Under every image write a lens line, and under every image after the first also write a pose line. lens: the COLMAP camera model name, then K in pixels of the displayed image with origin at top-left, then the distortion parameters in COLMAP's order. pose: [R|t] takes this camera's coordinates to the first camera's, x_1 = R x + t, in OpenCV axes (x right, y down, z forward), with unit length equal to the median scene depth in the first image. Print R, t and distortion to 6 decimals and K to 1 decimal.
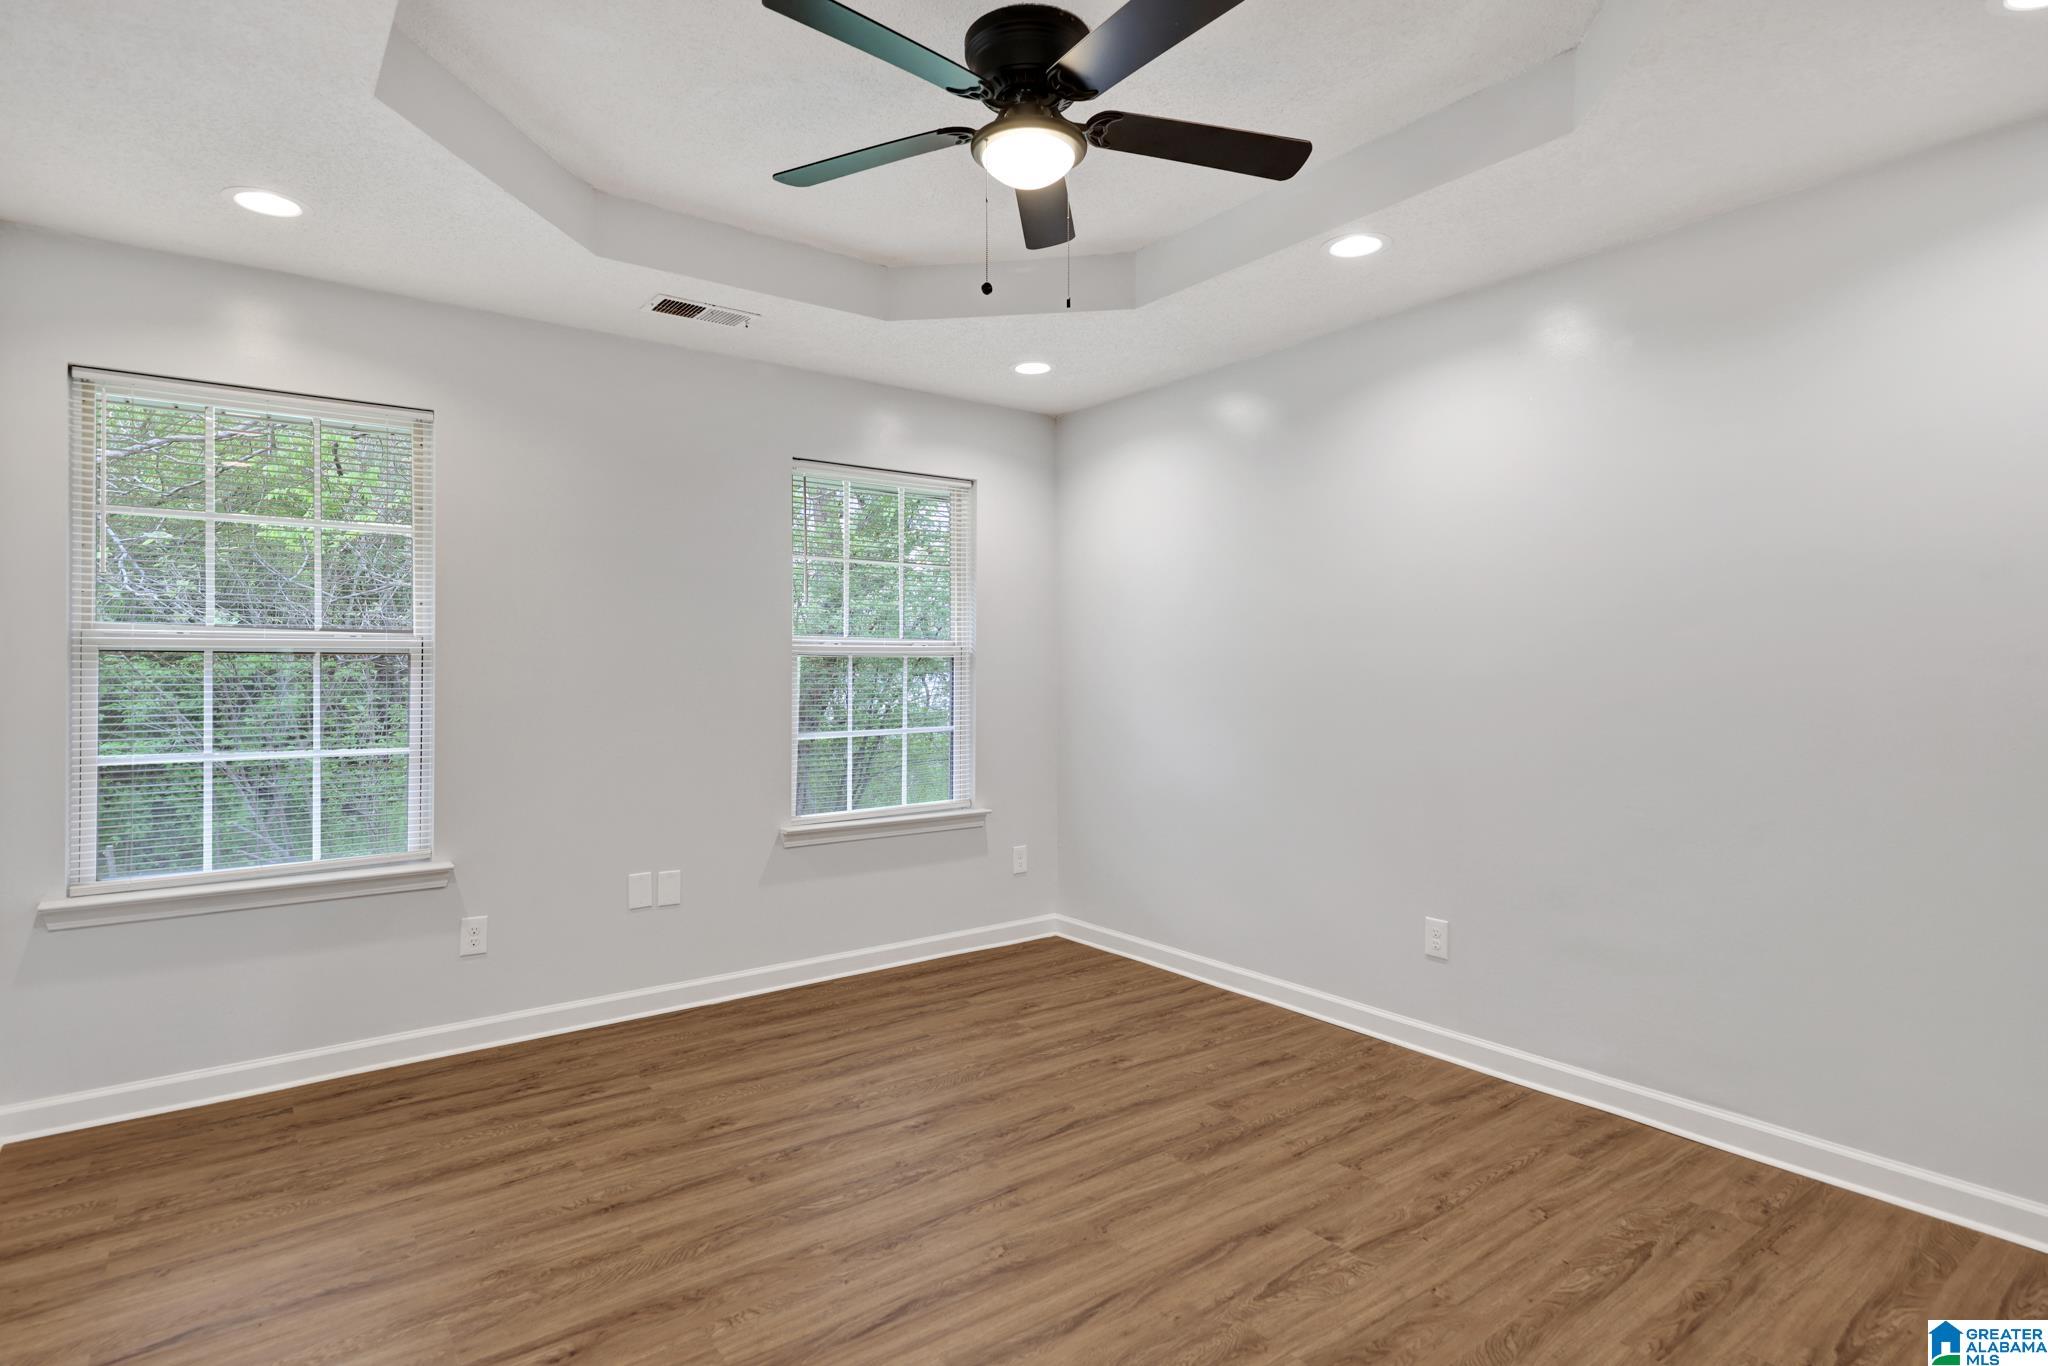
lens RADIAL K [[1062.5, 0, 1023.0], [0, 1062.5, 678.1], [0, 0, 1]] dist [0.000130, 0.000017]
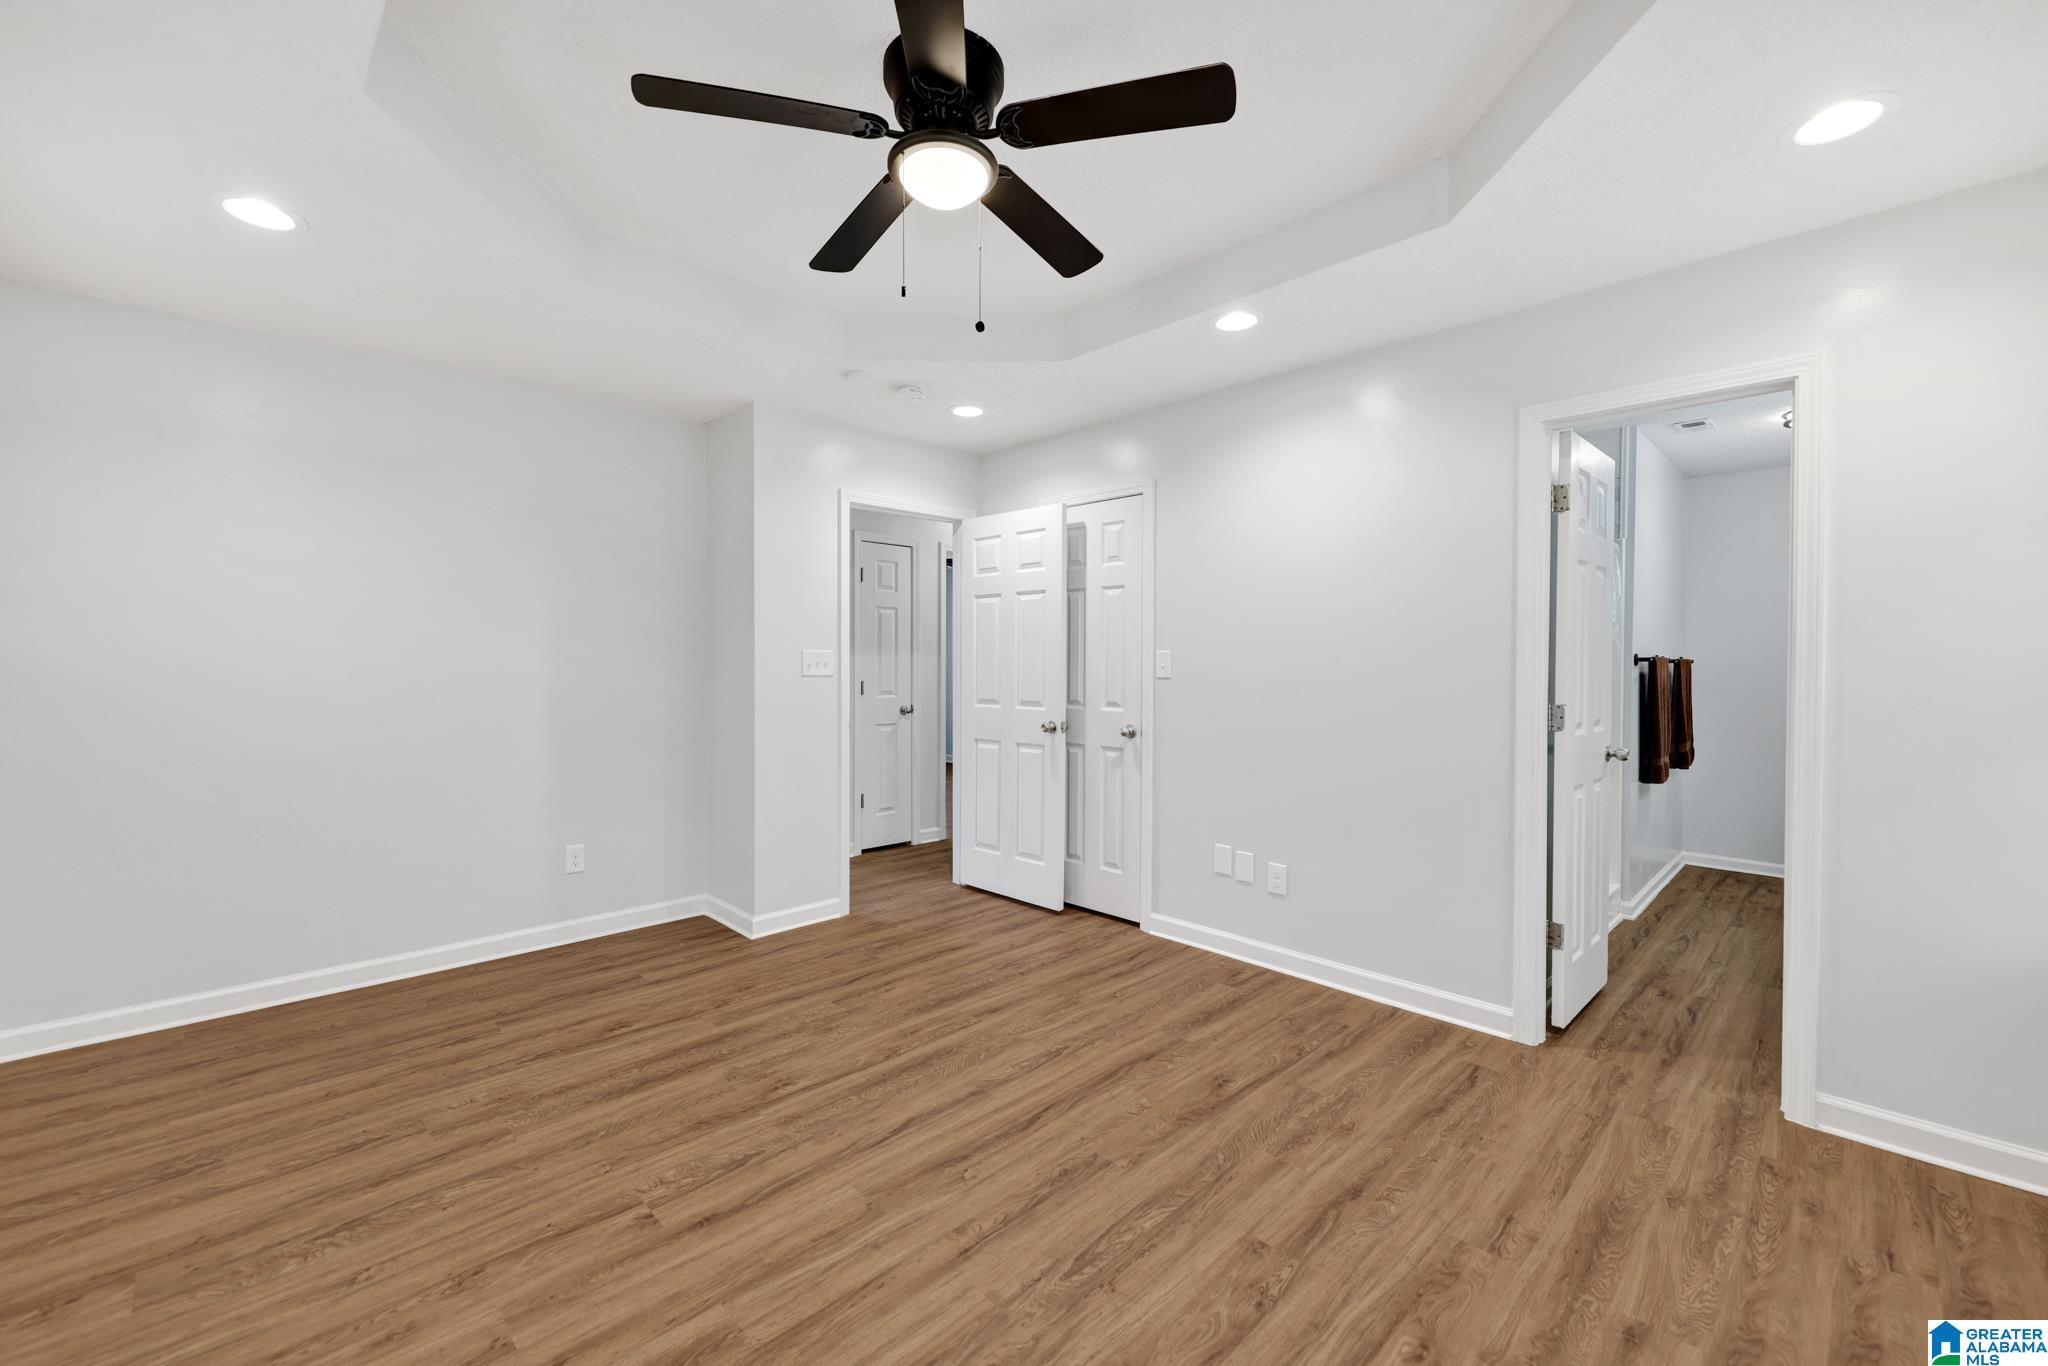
lens RADIAL K [[835.4, 0, 1025.0], [0, 835.4, 676.9], [0, 0, 1]] dist [-0.001314, -0.000044]
pose [[-0.991911, -0.000852, -0.126932, 0.030240], [-0.003012, 0.999854, 0.016827, -0.009002], [0.126900, 0.017073, -0.991769, 1.837902]]
